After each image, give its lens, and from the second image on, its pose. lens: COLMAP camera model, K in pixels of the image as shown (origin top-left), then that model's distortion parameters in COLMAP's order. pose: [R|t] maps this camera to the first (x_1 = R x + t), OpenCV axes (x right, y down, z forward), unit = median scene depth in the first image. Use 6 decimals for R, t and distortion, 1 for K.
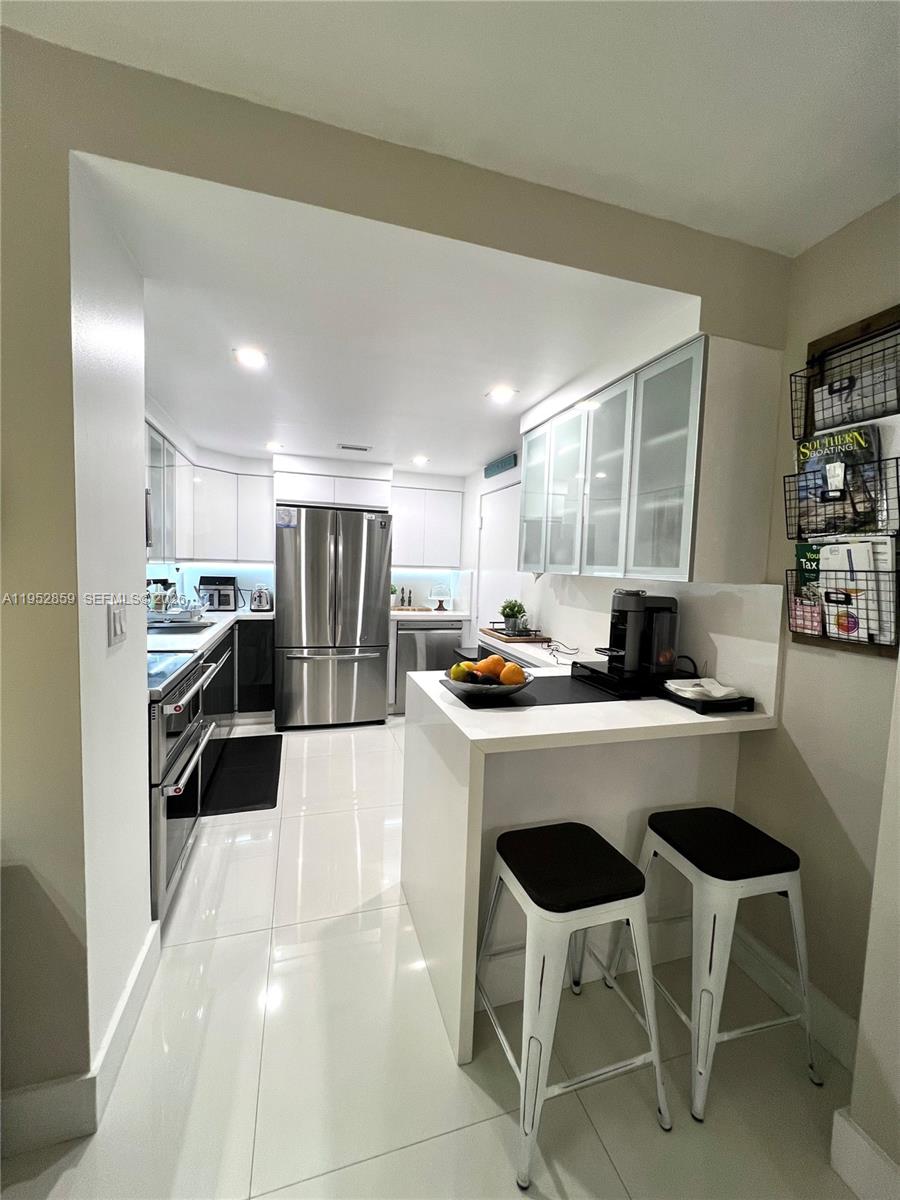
lens RADIAL K [[482.8, 0, 450.8], [0, 482.8, 605.1], [0, 0, 1]] dist [-0.000914, -0.000144]
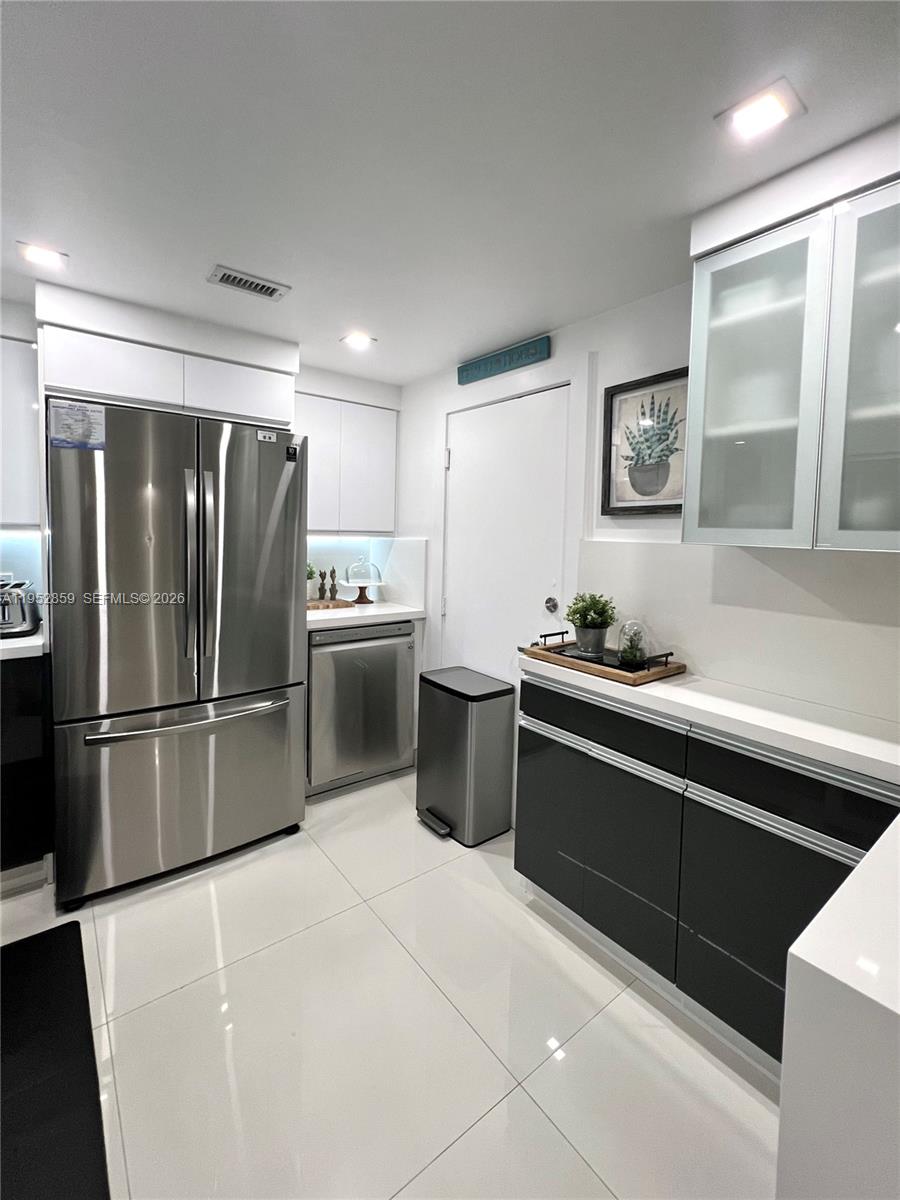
lens RADIAL K [[522.0, 0, 445.6], [0, 522.0, 557.4], [0, 0, 1]] dist [-0.013174, 0.000053]
pose [[0.935654, -0.025899, 0.351966, -0.181403], [0.033823, 0.999294, -0.016384, -0.038096], [-0.351293, 0.027234, 0.935869, 0.410436]]
